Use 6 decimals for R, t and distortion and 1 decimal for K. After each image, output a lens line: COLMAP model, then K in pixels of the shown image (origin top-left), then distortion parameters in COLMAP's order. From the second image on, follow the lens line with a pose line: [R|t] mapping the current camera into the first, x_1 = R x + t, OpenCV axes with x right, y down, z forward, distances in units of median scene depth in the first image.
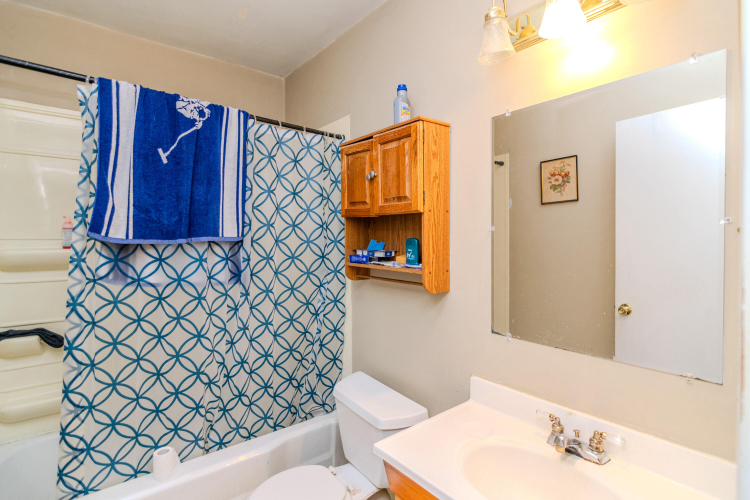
lens RADIAL K [[364.4, 0, 375.2], [0, 364.4, 247.4], [0, 0, 1]] dist [-0.011094, -0.002181]
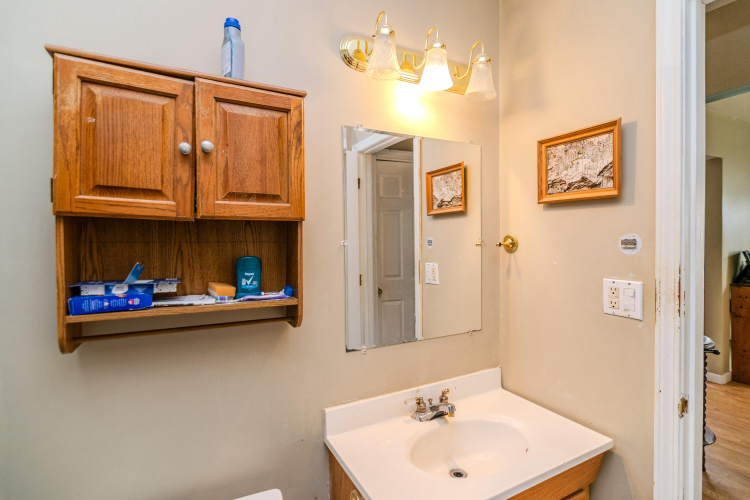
lens RADIAL K [[364.4, 0, 375.9], [0, 364.4, 247.5], [0, 0, 1]] dist [-0.011094, -0.002181]
pose [[0.195495, -0.019700, 0.980507, -0.507528], [0.039508, 0.999145, 0.012198, -0.040082], [-0.979909, 0.036353, 0.196106, 0.625868]]
